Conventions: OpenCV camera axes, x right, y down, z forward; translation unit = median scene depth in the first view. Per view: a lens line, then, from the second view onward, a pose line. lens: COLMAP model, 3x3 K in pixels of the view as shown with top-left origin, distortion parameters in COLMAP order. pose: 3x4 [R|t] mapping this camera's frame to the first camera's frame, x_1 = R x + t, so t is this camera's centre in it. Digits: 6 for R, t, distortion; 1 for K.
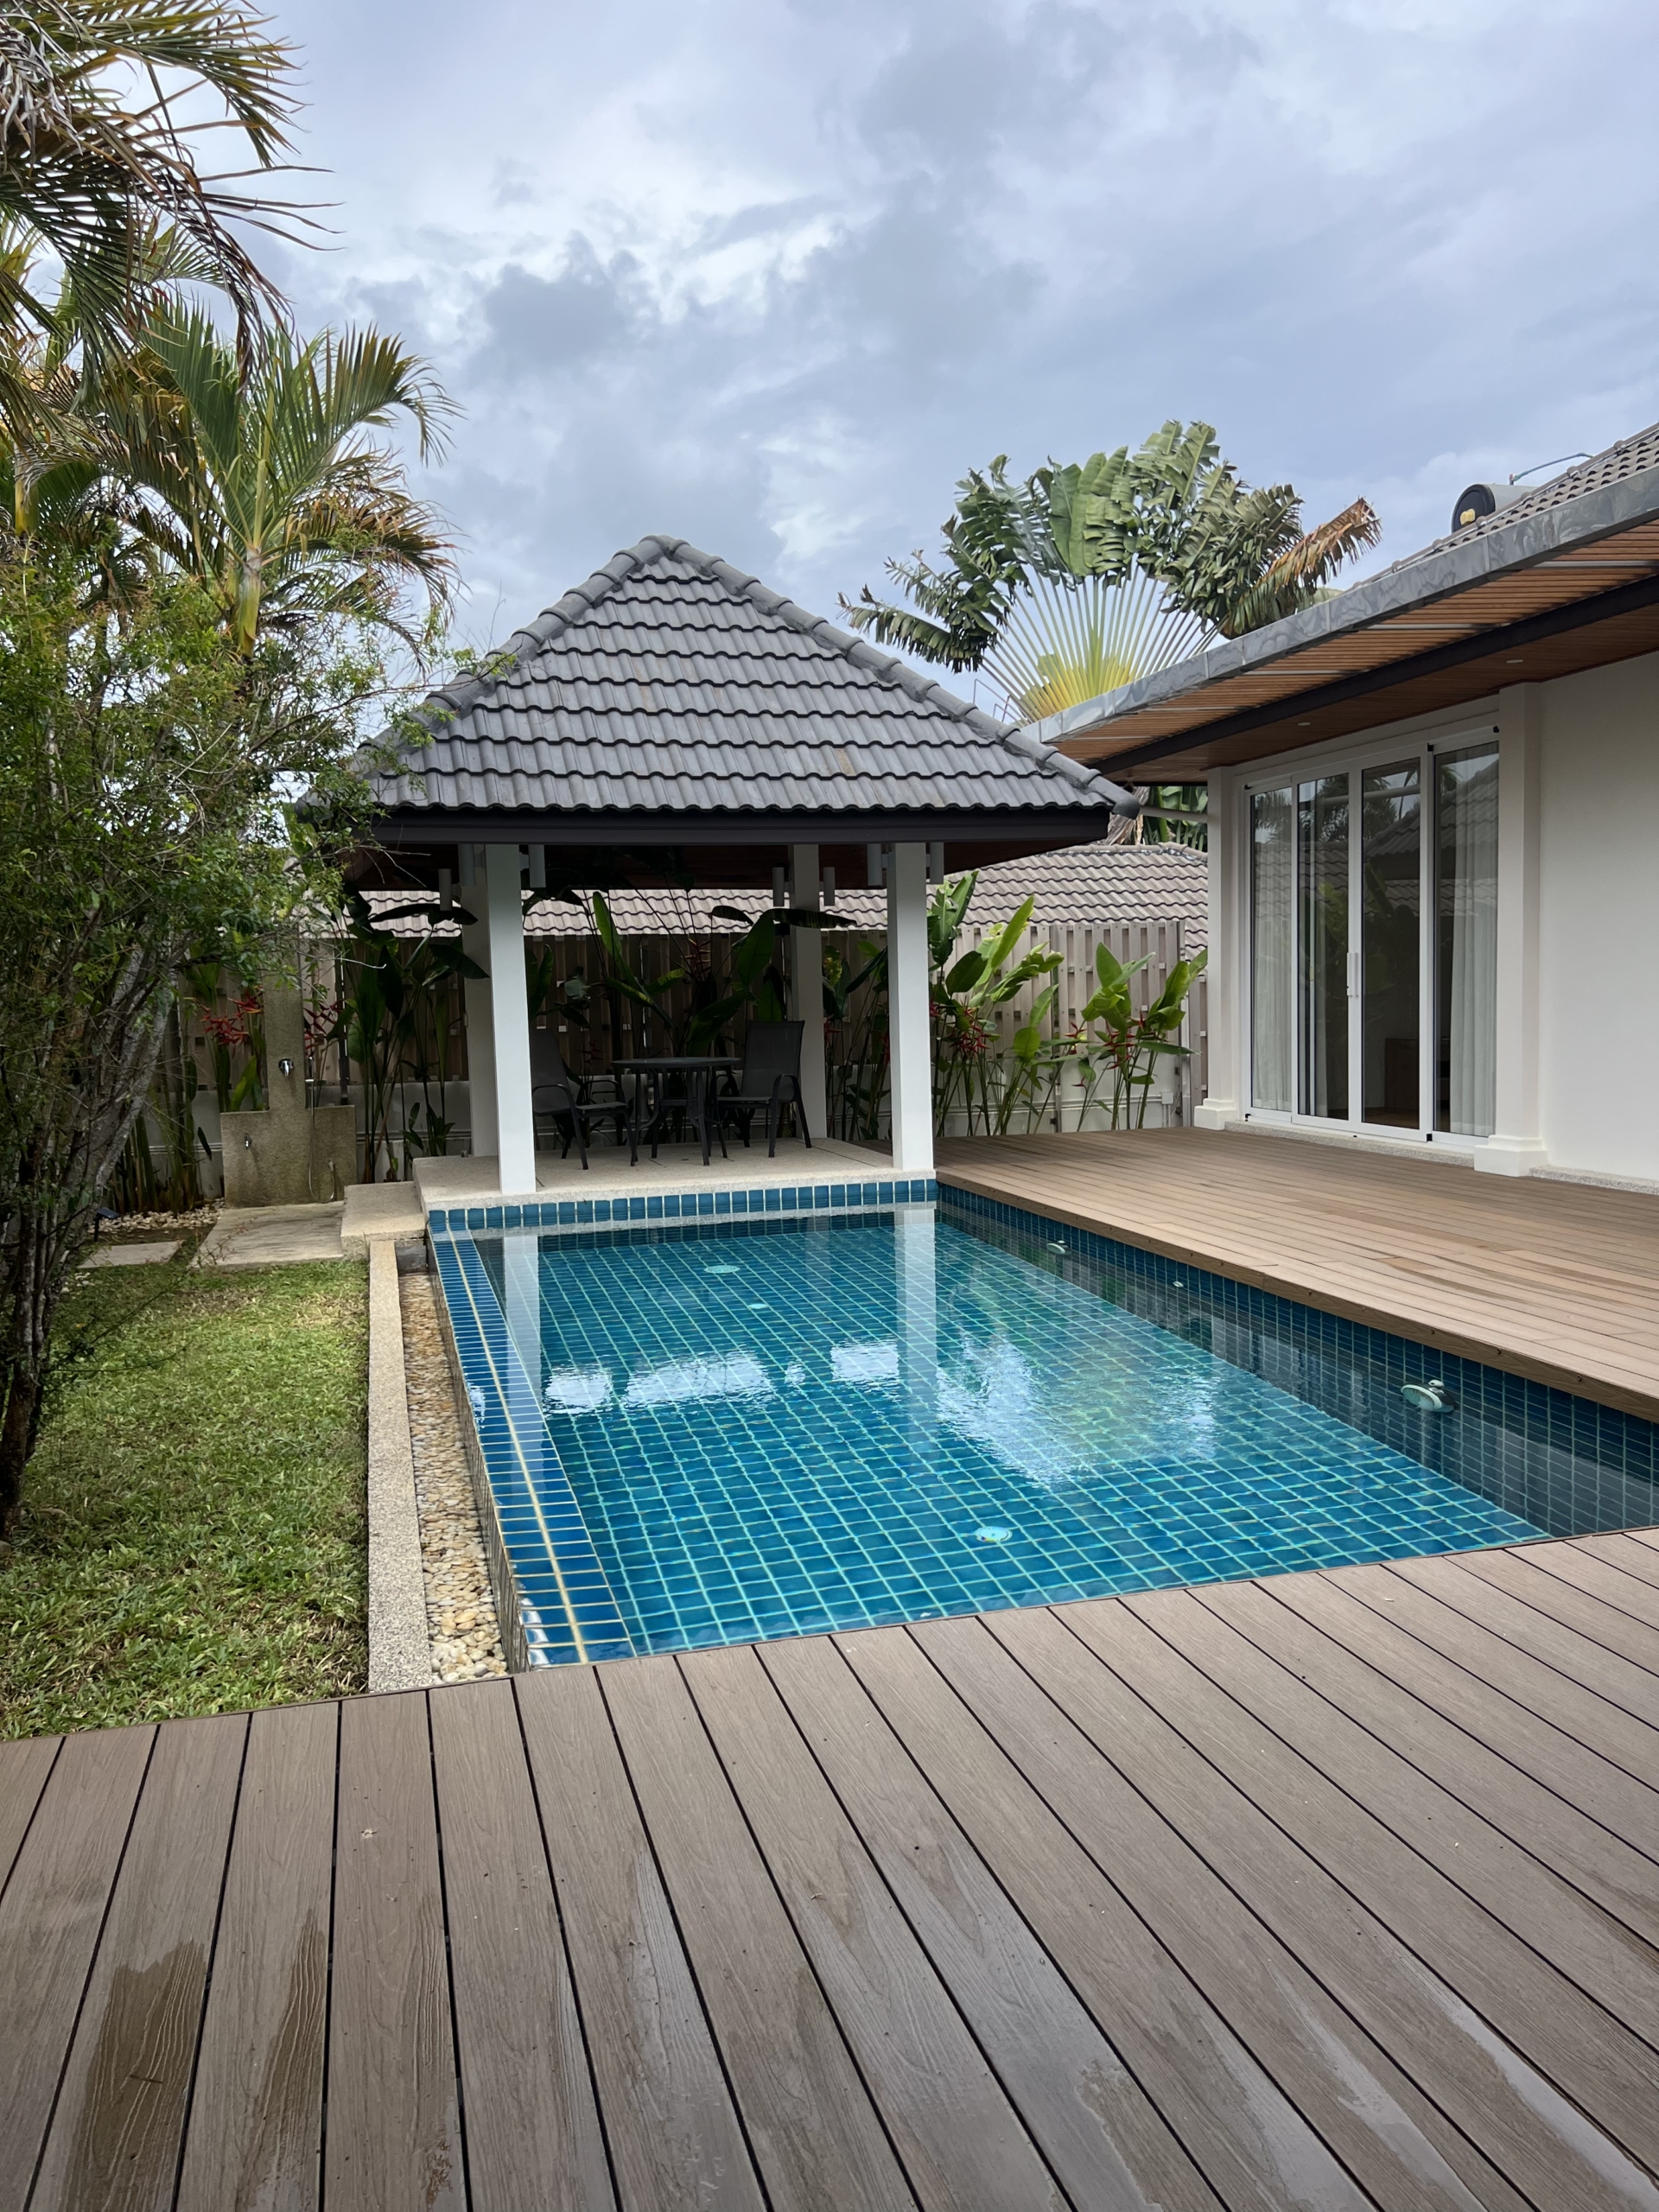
lens RADIAL K [[1663.8, 0, 826.2], [0, 1663.8, 1108.4], [0, 0, 1]] dist [0.055697, -0.069480]
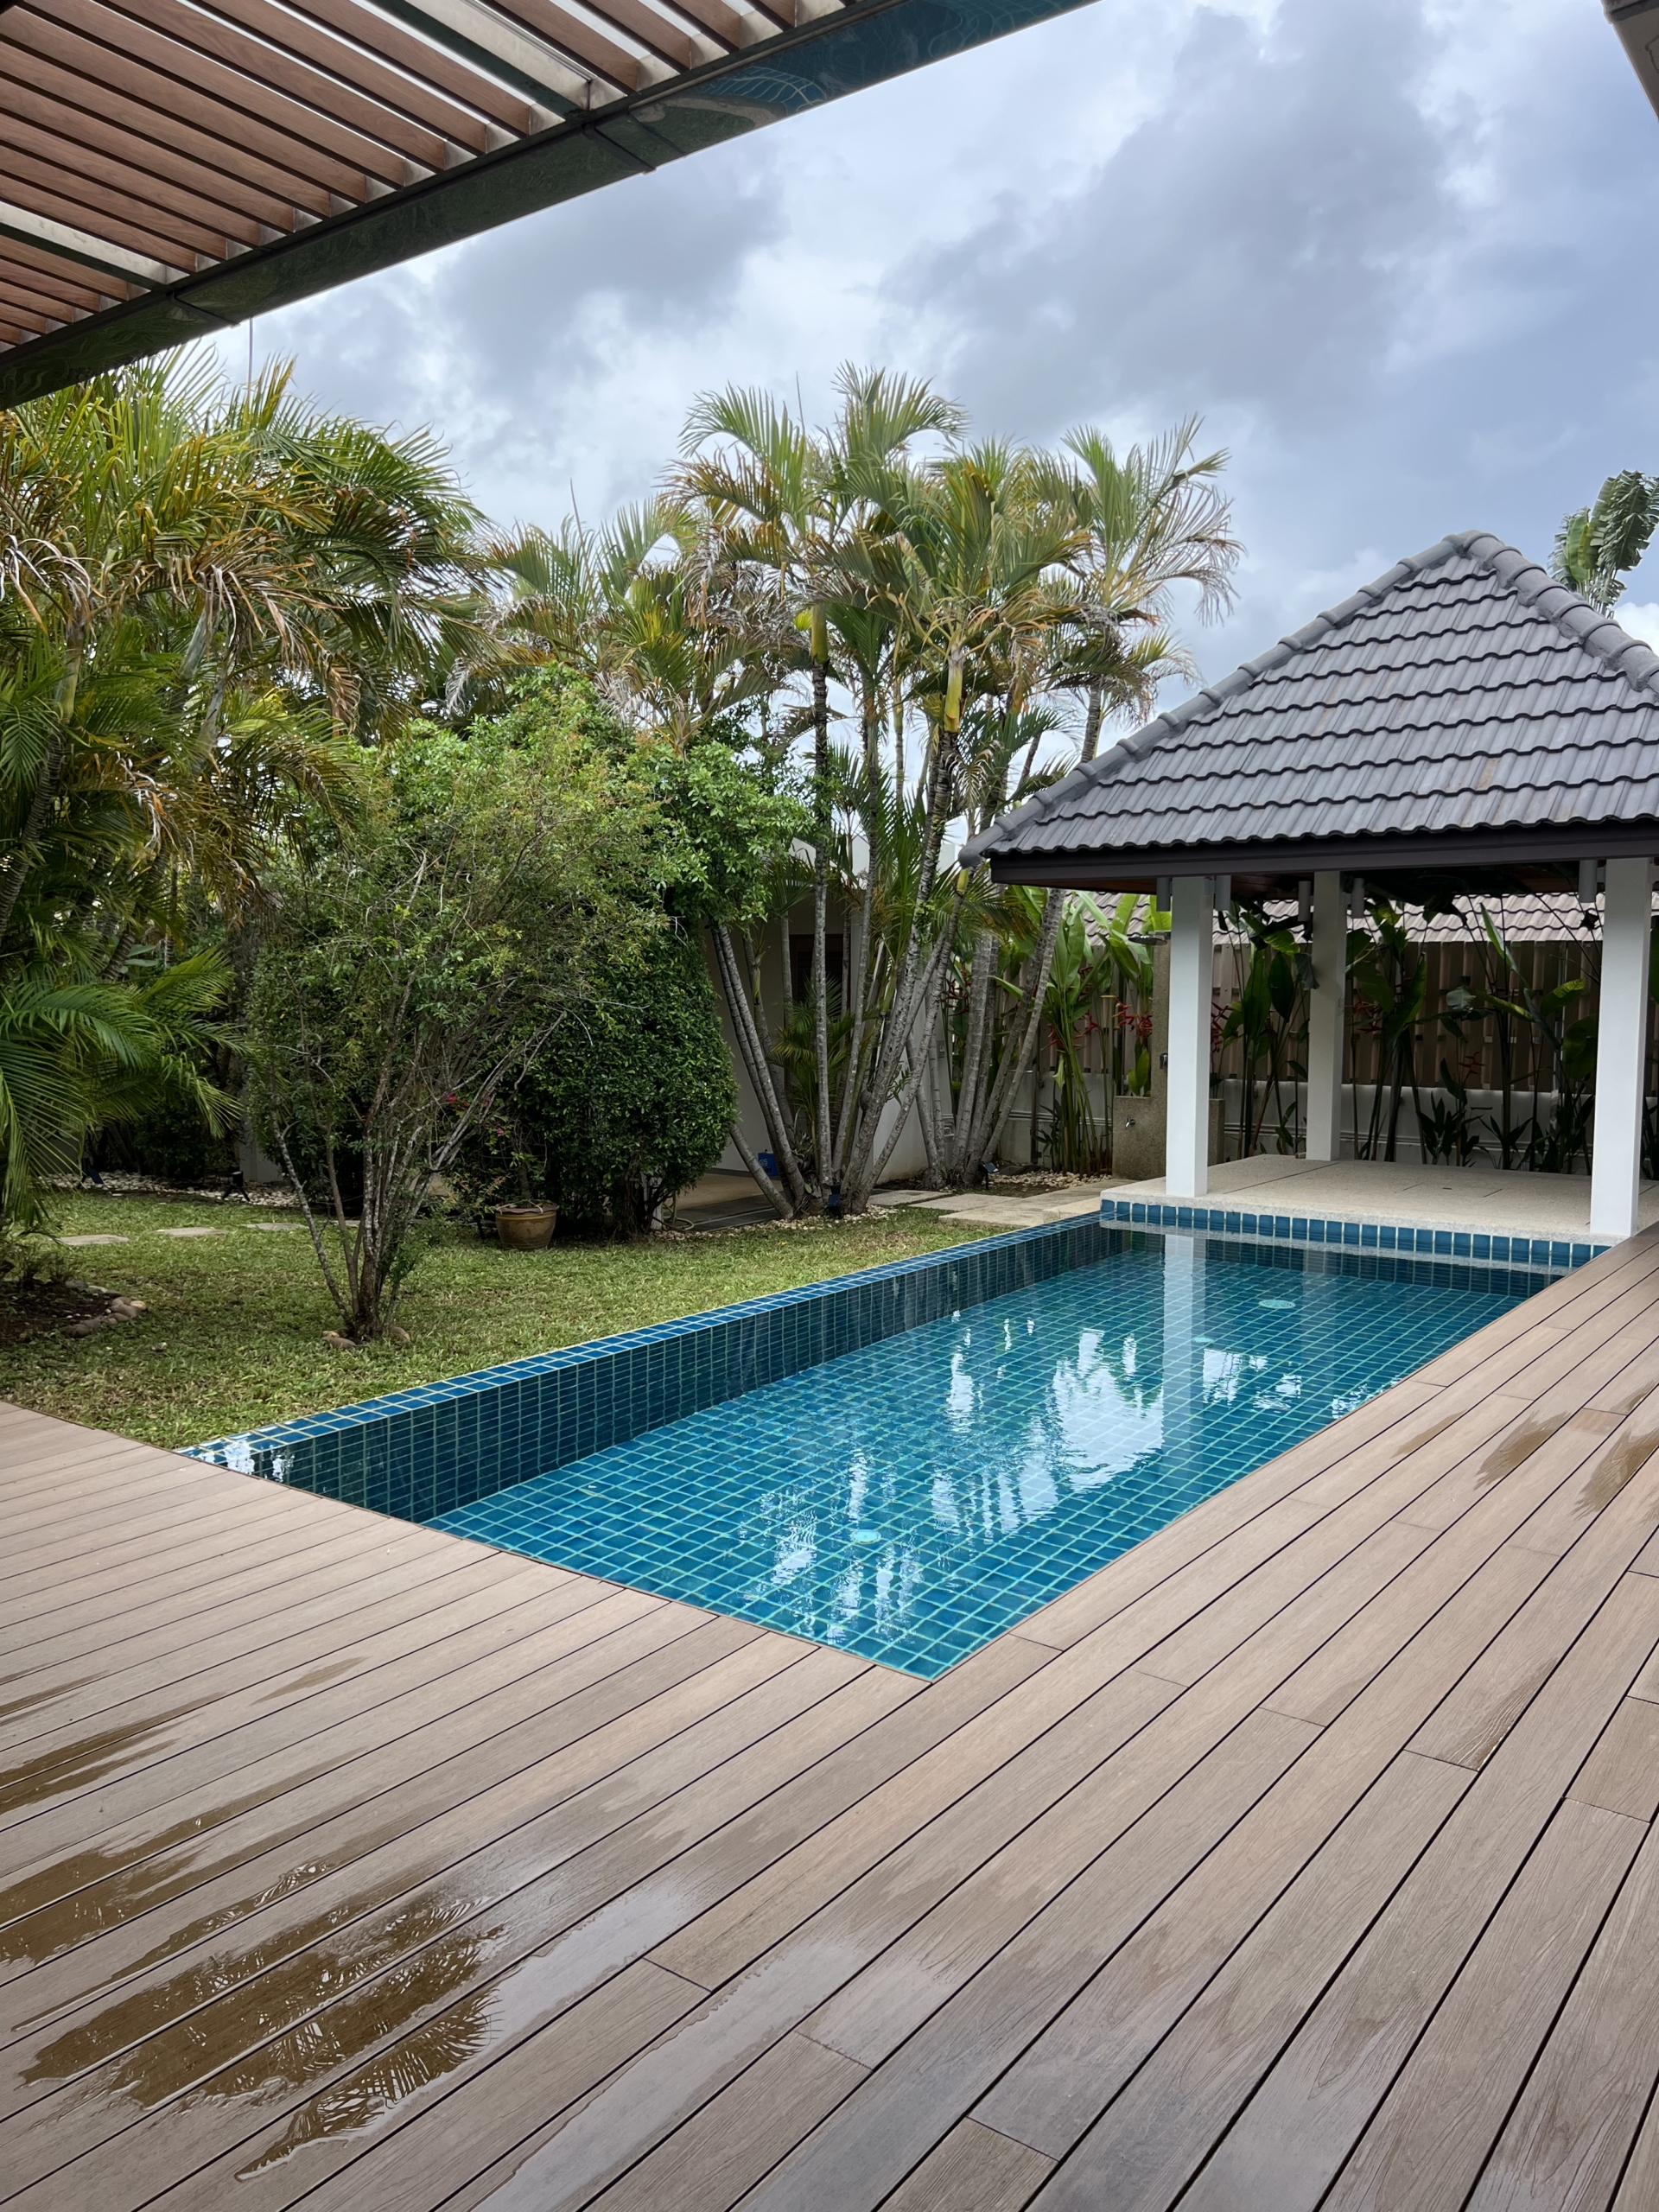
lens RADIAL K [[1663.8, 0, 817.0], [0, 1663.8, 1118.7], [0, 0, 1]] dist [0.055697, -0.069480]
pose [[0.615281, 0.098856, -0.782085, 0.483909], [-0.074193, 0.994964, 0.067394, -0.051322], [0.784809, 0.016559, 0.619517, 0.135536]]
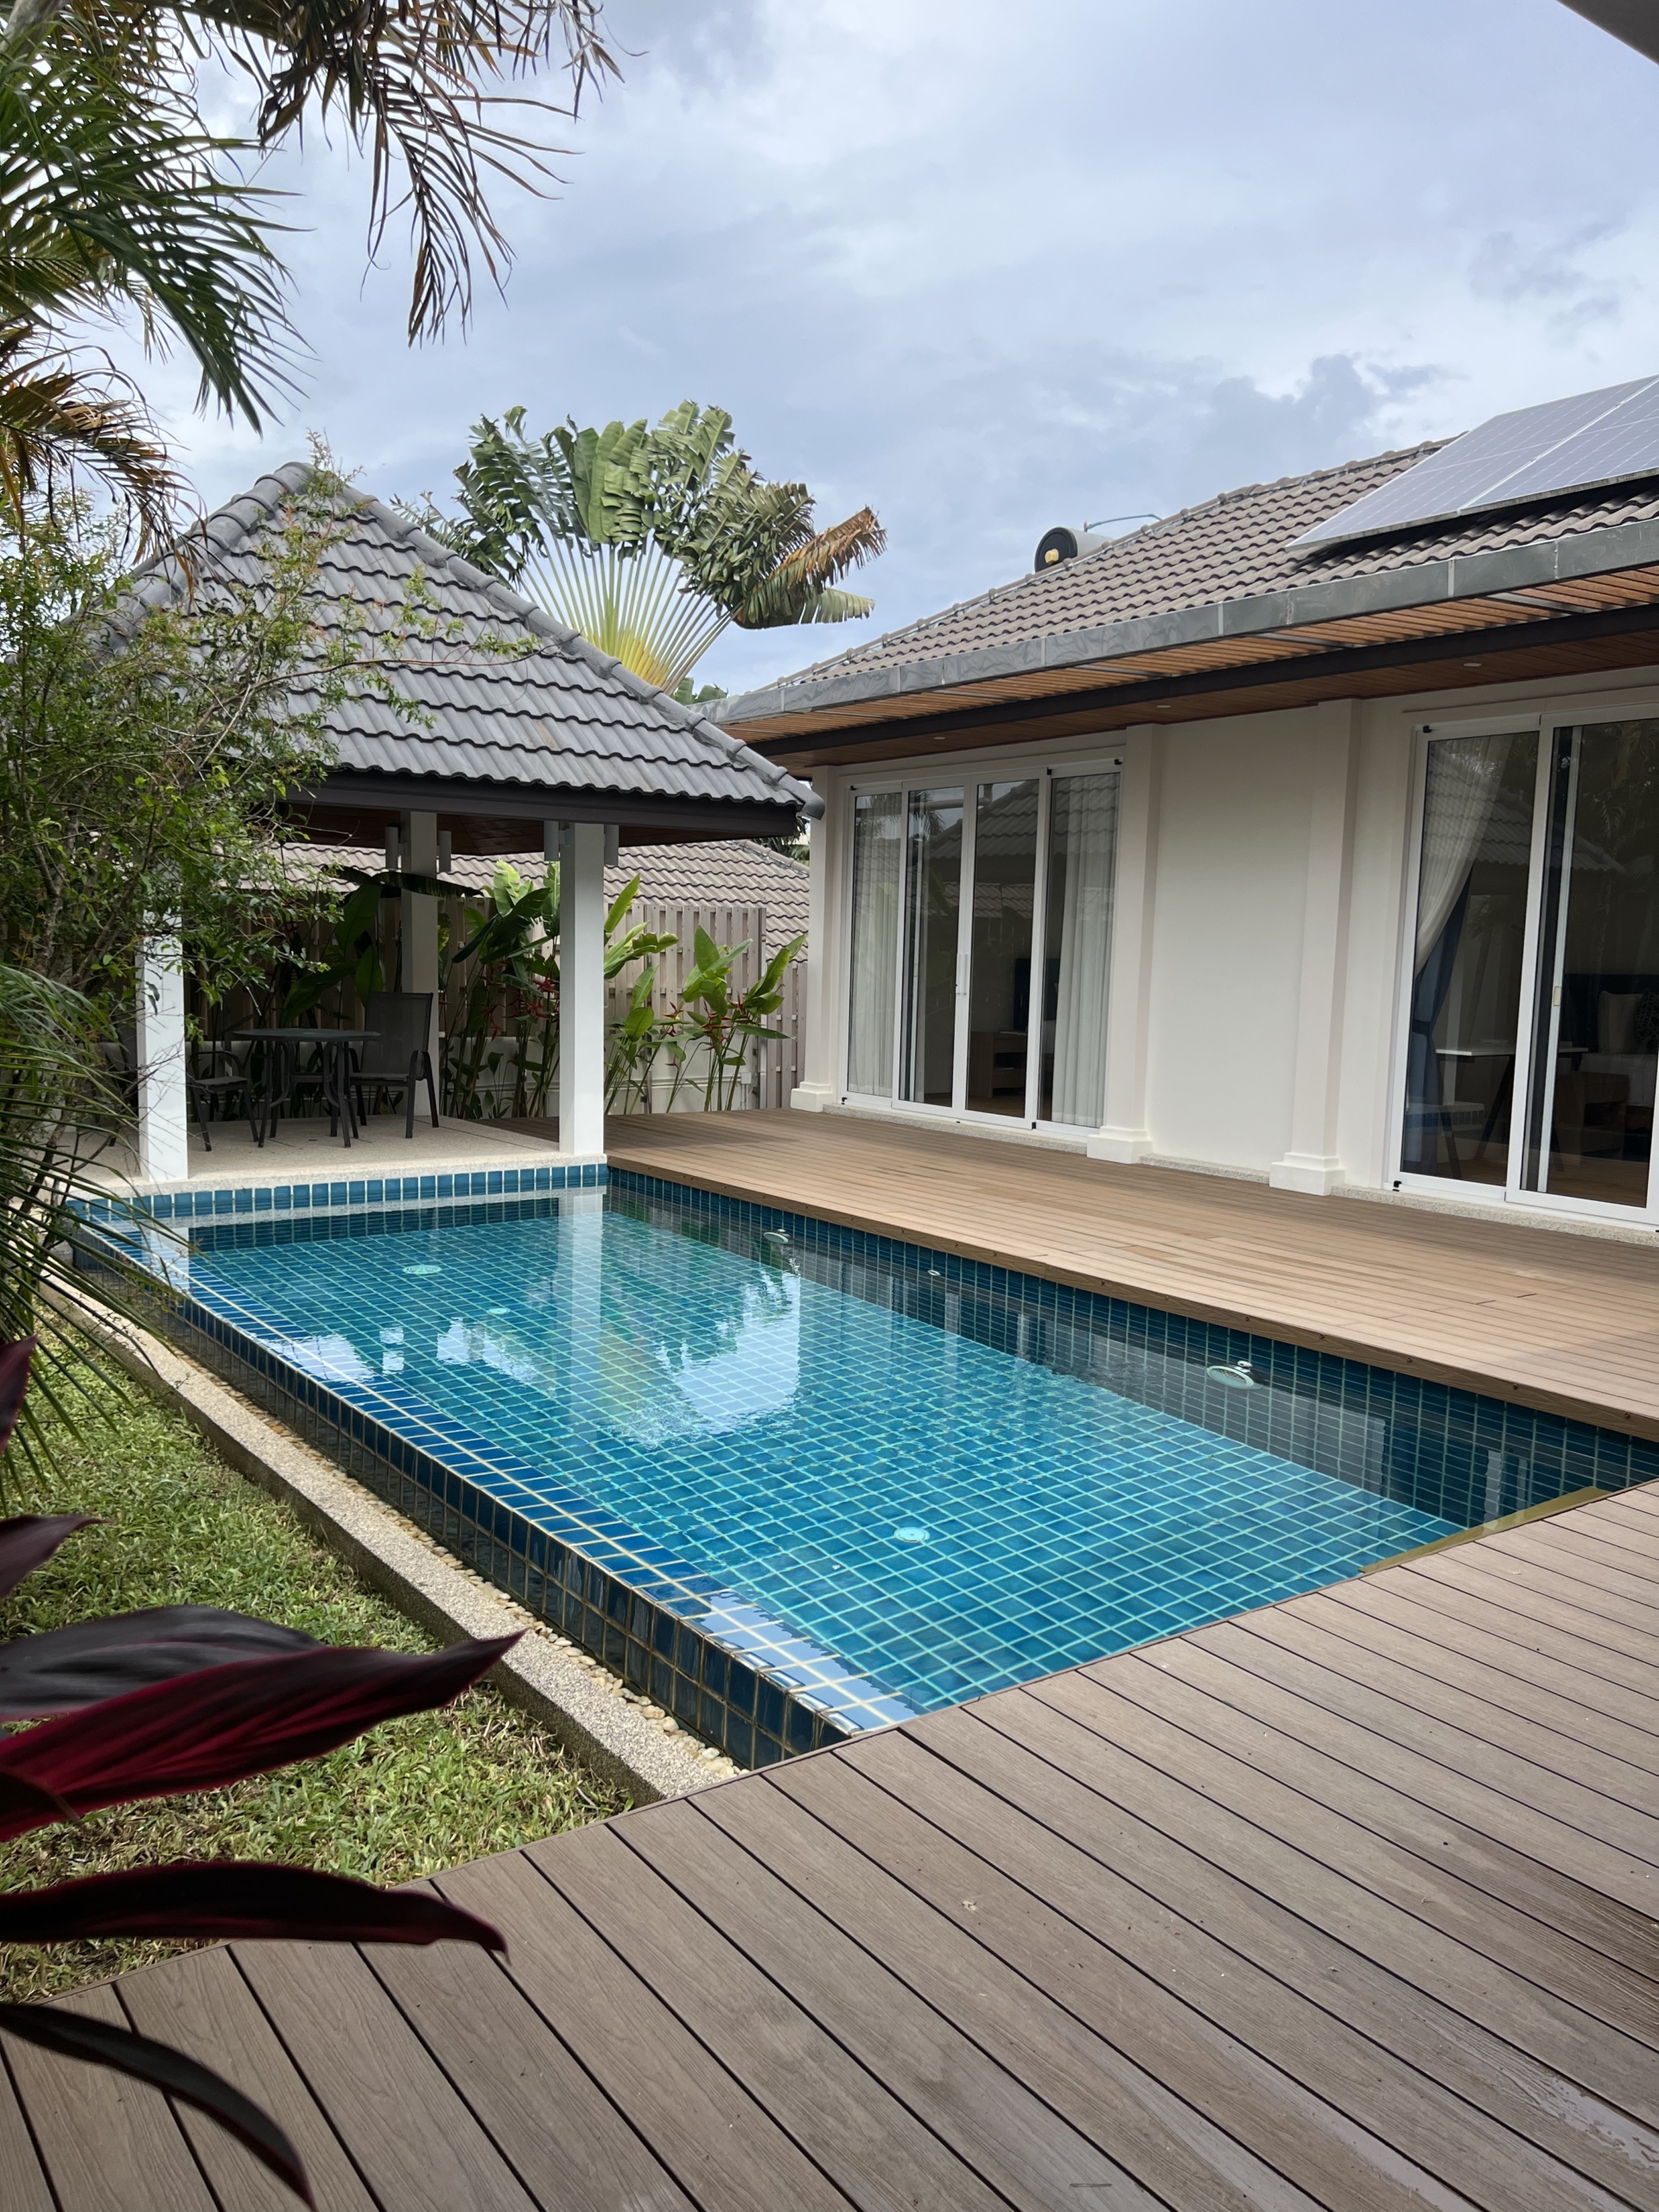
lens RADIAL K [[1663.8, 0, 832.2], [0, 1663.8, 1114.5], [0, 0, 1]] dist [0.055697, -0.069480]
pose [[0.933636, 0.012373, 0.358008, -0.164891], [-0.022611, 0.999446, 0.024424, -0.014185], [-0.357508, -0.030898, 0.933399, 0.025664]]
